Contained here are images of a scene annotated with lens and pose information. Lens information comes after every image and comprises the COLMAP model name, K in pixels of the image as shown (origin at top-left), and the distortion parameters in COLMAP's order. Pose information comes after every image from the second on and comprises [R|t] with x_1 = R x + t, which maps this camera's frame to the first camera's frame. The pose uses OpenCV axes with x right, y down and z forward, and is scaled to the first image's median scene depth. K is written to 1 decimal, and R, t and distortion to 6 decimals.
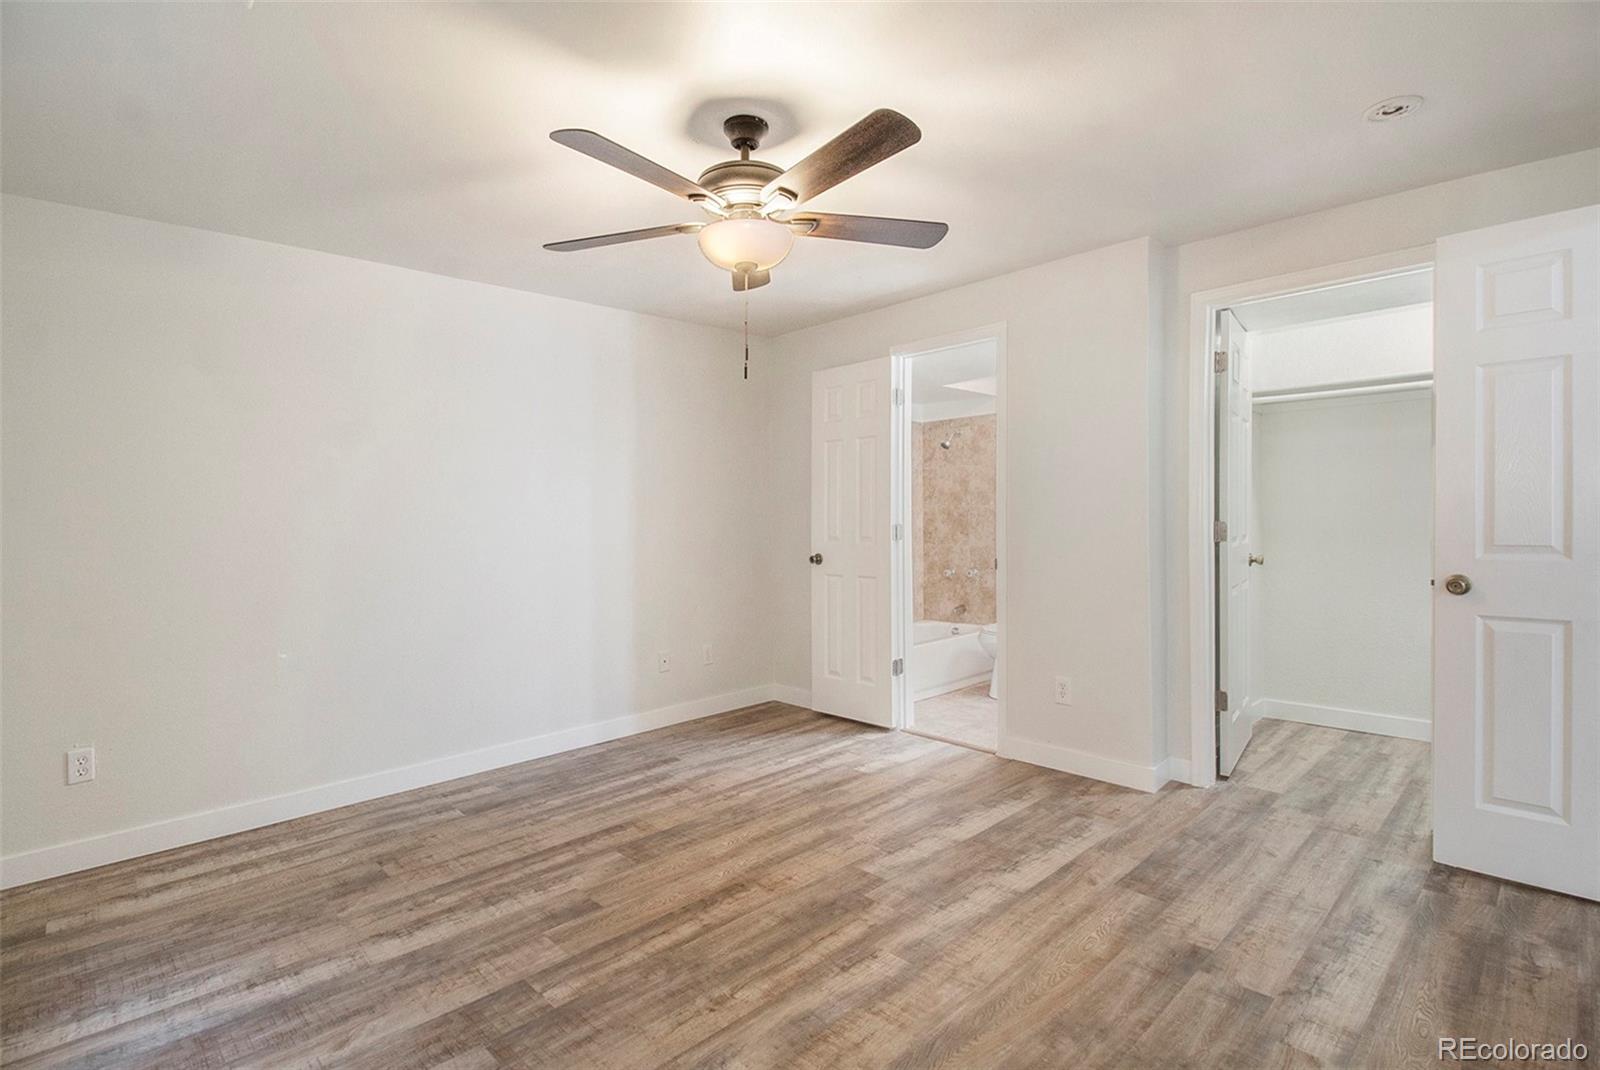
lens RADIAL K [[753.5, 0, 808.1], [0, 753.5, 534.9], [0, 0, 1]] dist [0.003215, -0.005242]
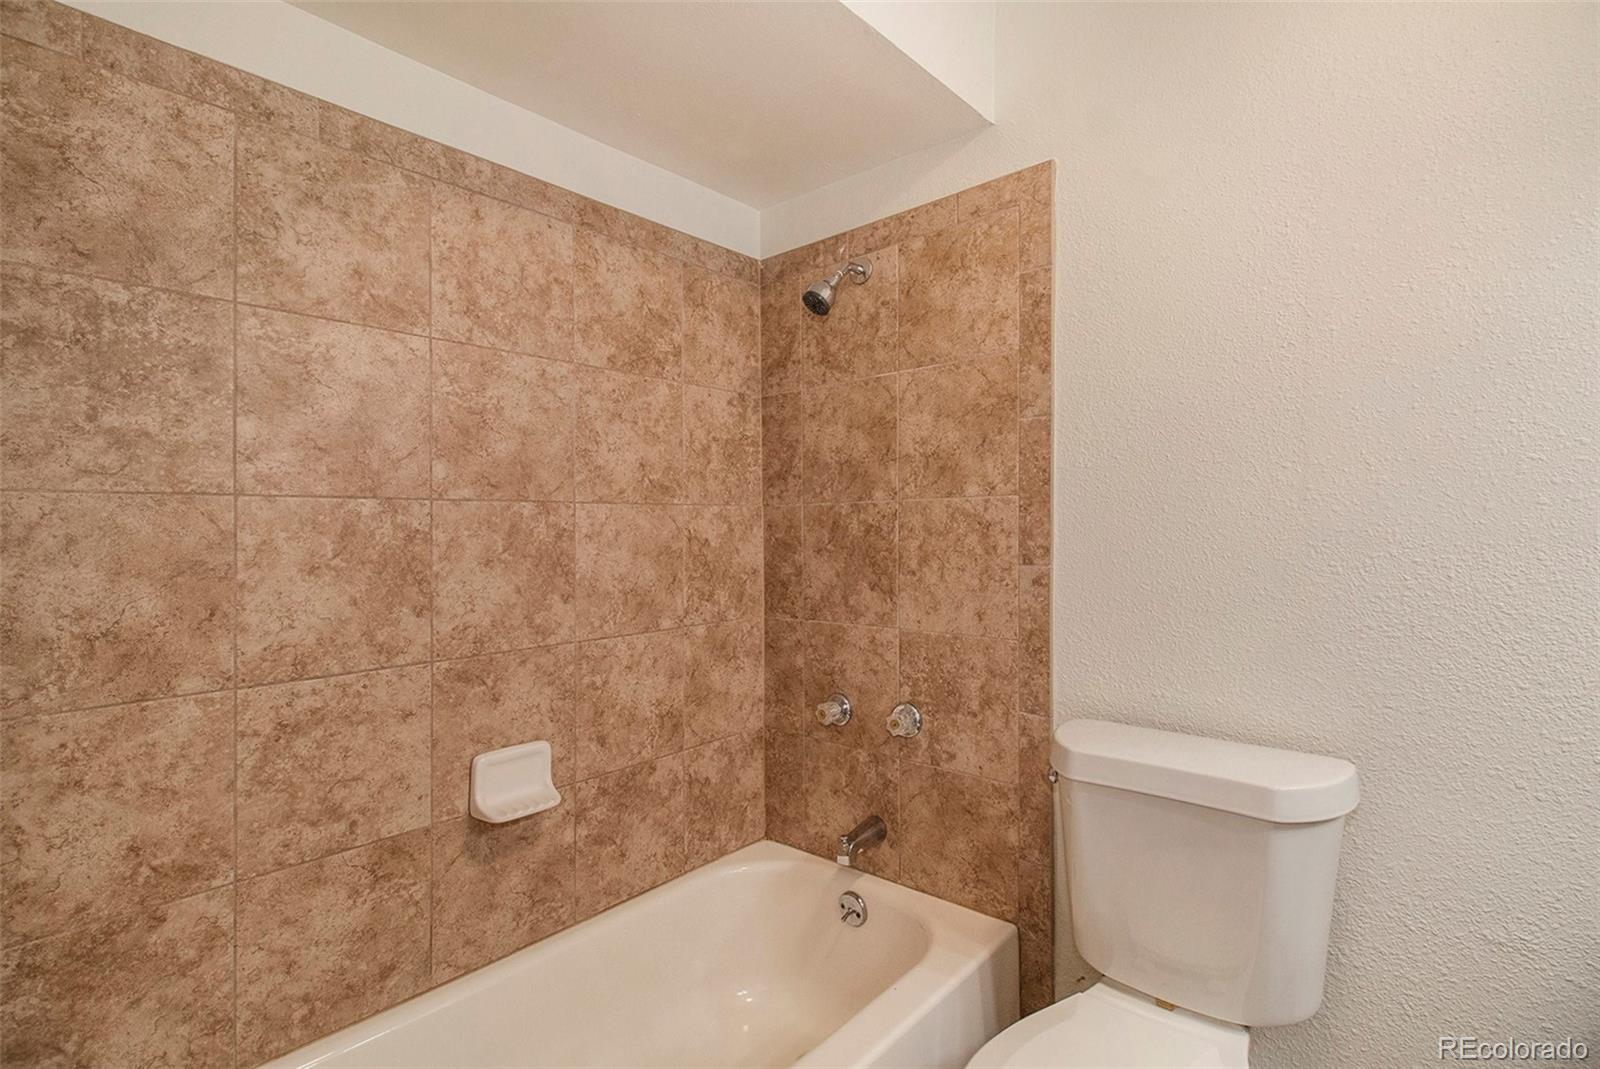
lens RADIAL K [[753.5, 0, 804.4], [0, 753.5, 528.7], [0, 0, 1]] dist [0.003215, -0.005242]
pose [[0.996193, 0.004967, 0.087039, 0.147369], [-0.002257, 0.999510, -0.031210, -0.017292], [-0.087152, 0.030895, 0.995716, 0.685473]]
